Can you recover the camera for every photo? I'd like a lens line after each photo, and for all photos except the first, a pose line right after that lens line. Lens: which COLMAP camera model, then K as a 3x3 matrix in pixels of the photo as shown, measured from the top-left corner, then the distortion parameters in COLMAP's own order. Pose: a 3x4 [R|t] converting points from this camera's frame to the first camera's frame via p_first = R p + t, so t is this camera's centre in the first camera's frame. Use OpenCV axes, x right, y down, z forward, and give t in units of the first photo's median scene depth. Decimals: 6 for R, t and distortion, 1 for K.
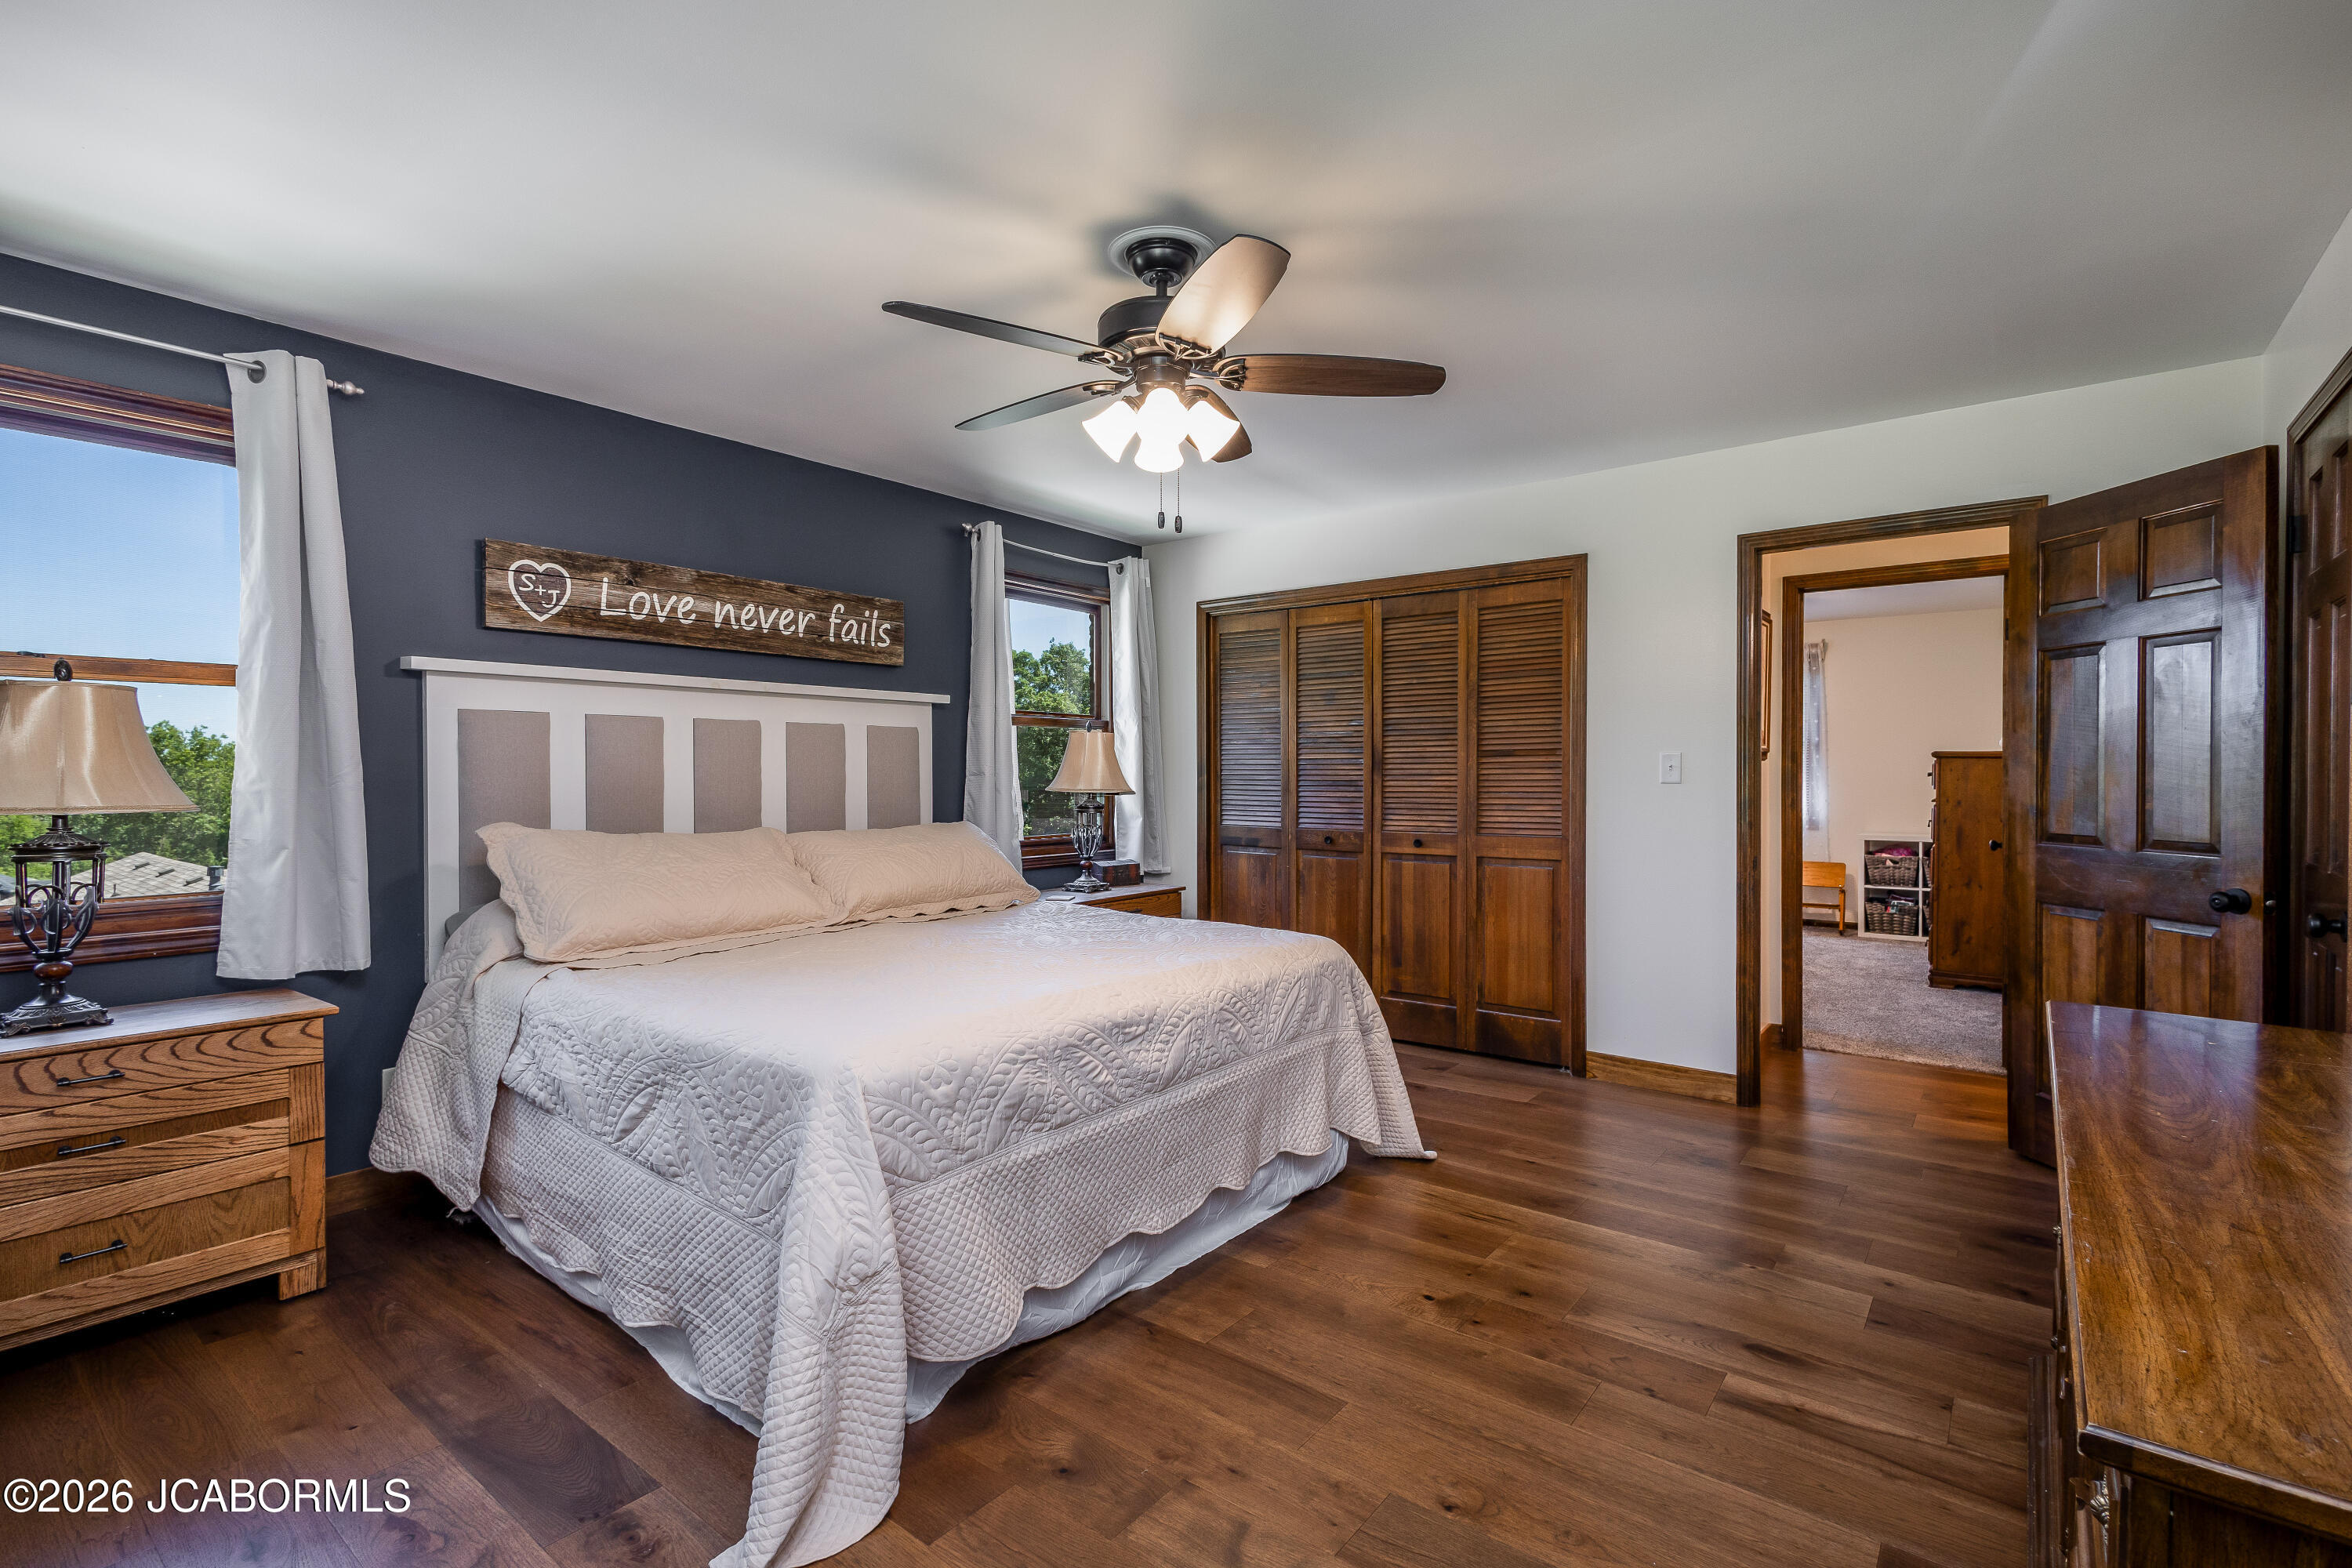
lens RADIAL K [[1095.4, 0, 1163.1], [0, 1095.4, 793.7], [0, 0, 1]] dist [-0.000399, -0.000639]
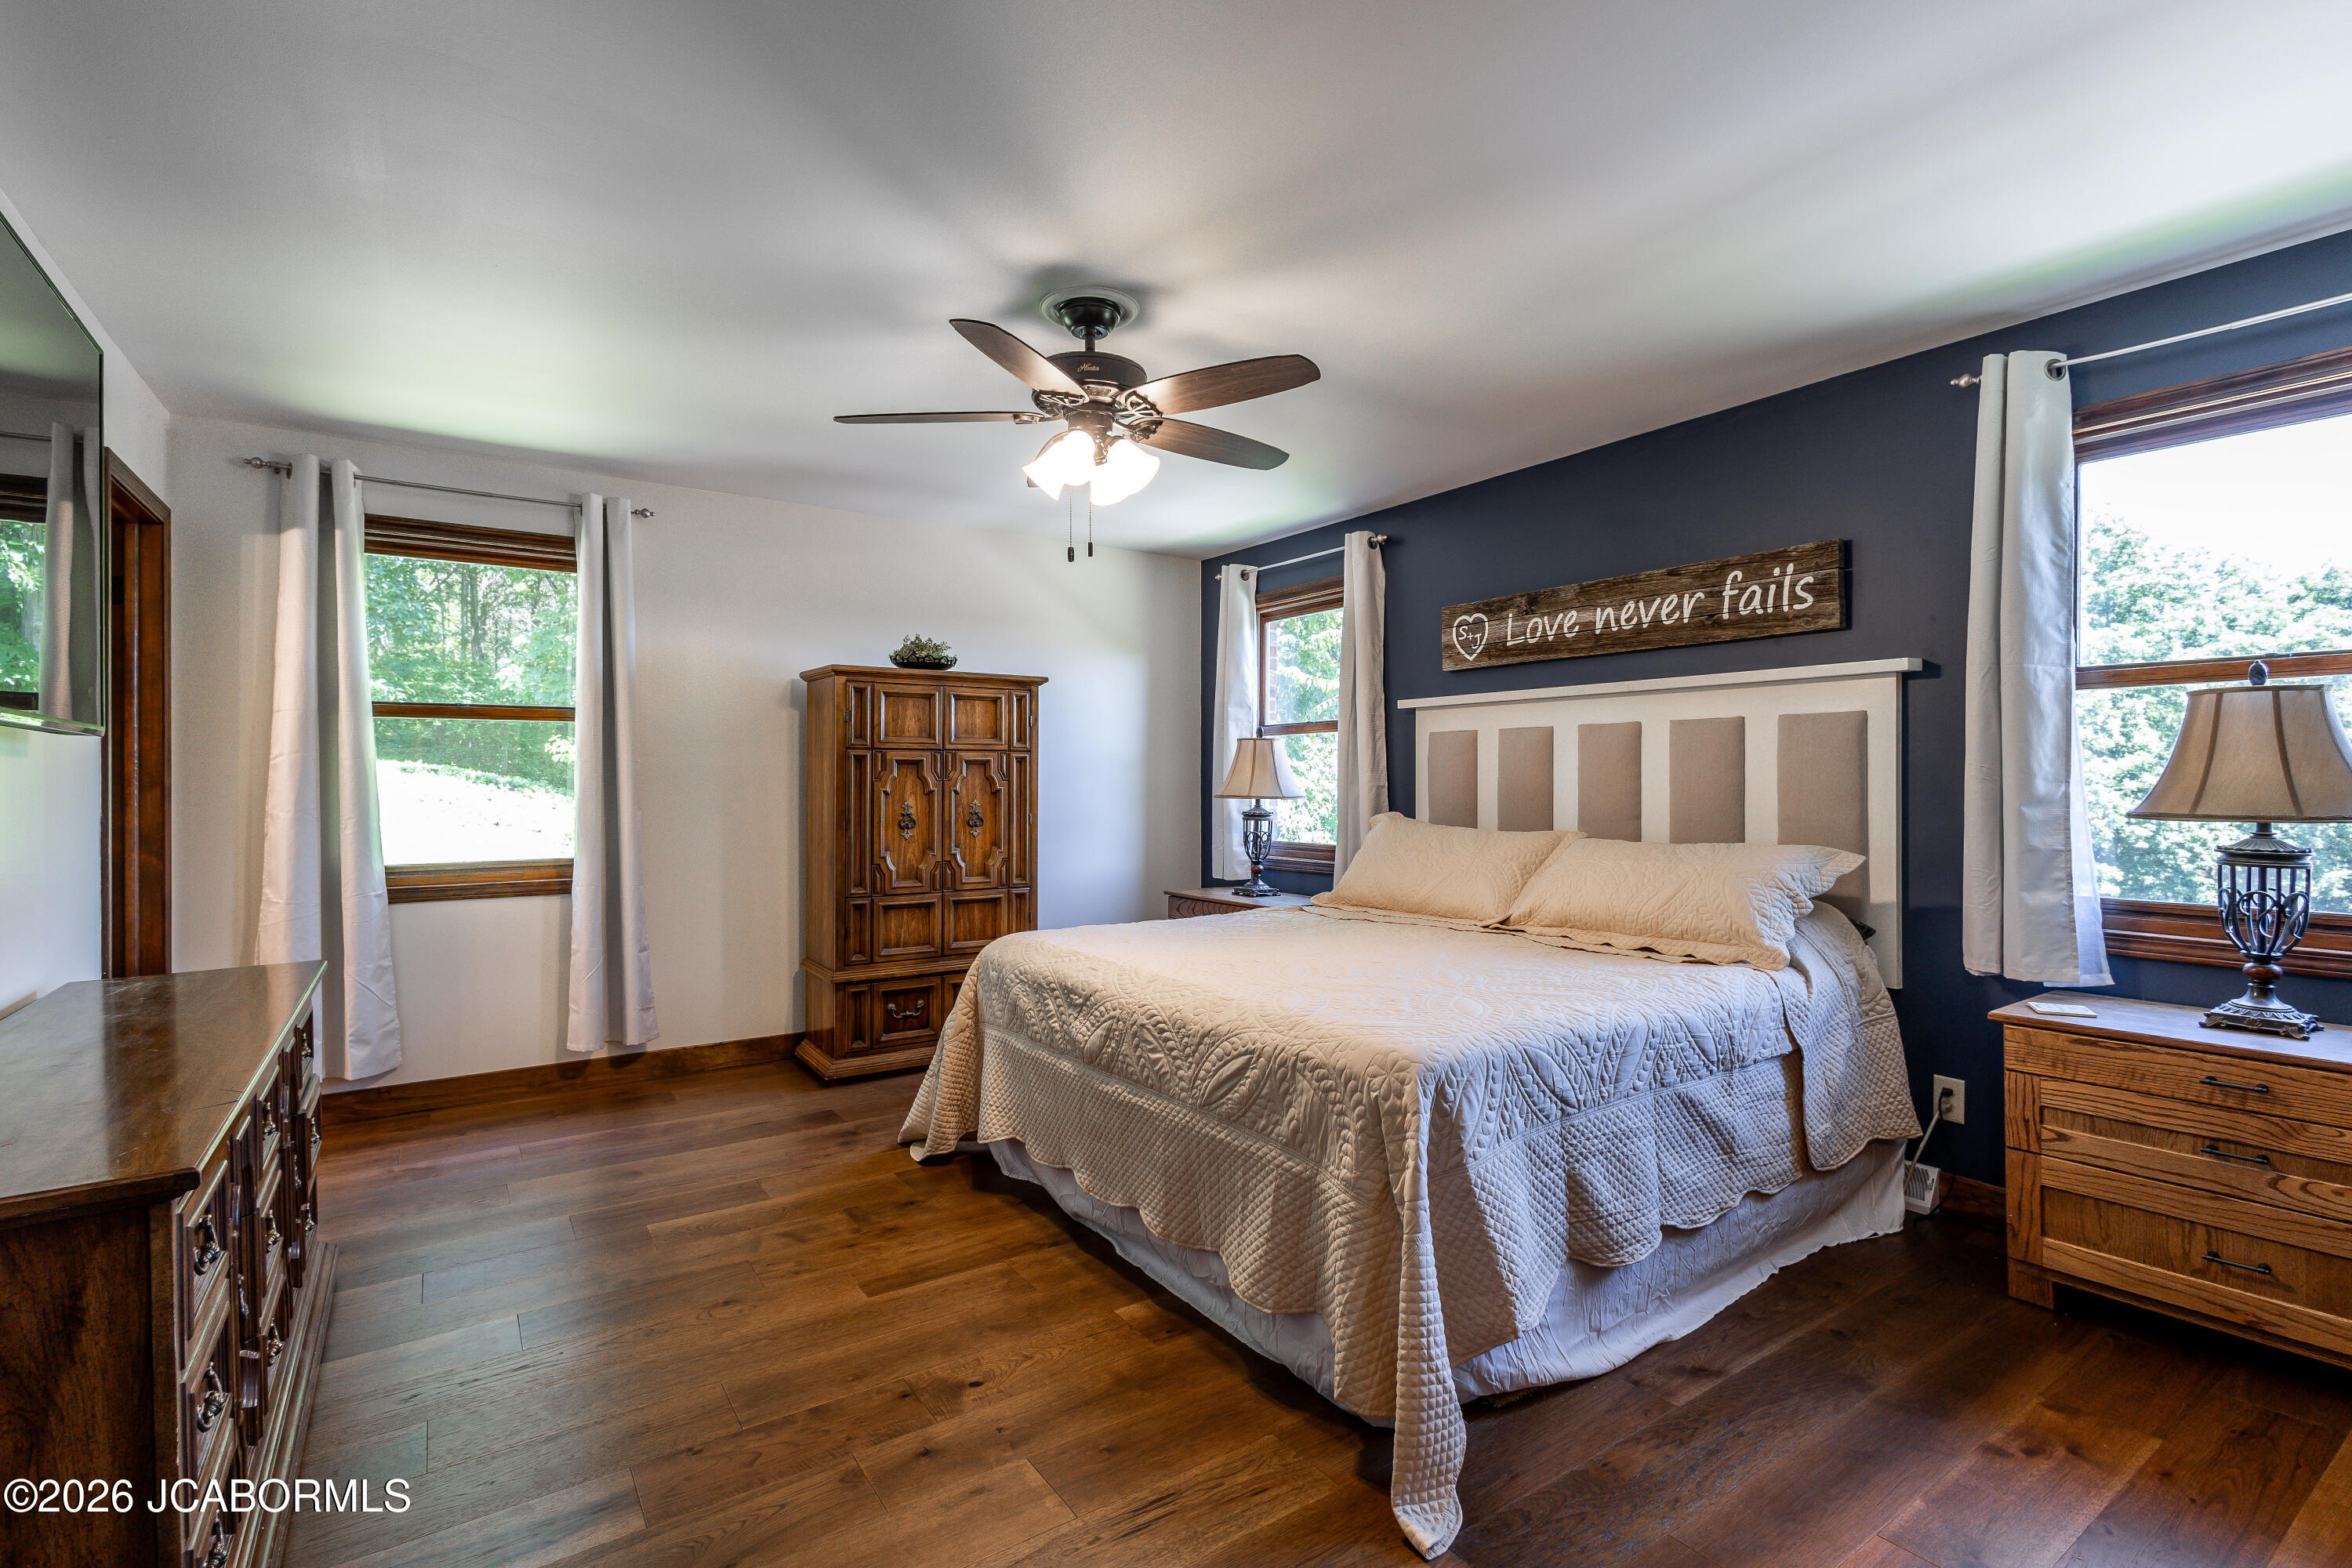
lens RADIAL K [[1095.4, 0, 1169.7], [0, 1095.4, 776.3], [0, 0, 1]] dist [-0.000399, -0.000639]
pose [[-0.308948, -0.003497, -0.951073, 0.656936], [-0.014598, 0.999893, 0.001066, -0.014555], [0.950967, 0.014213, -0.308966, 0.905758]]
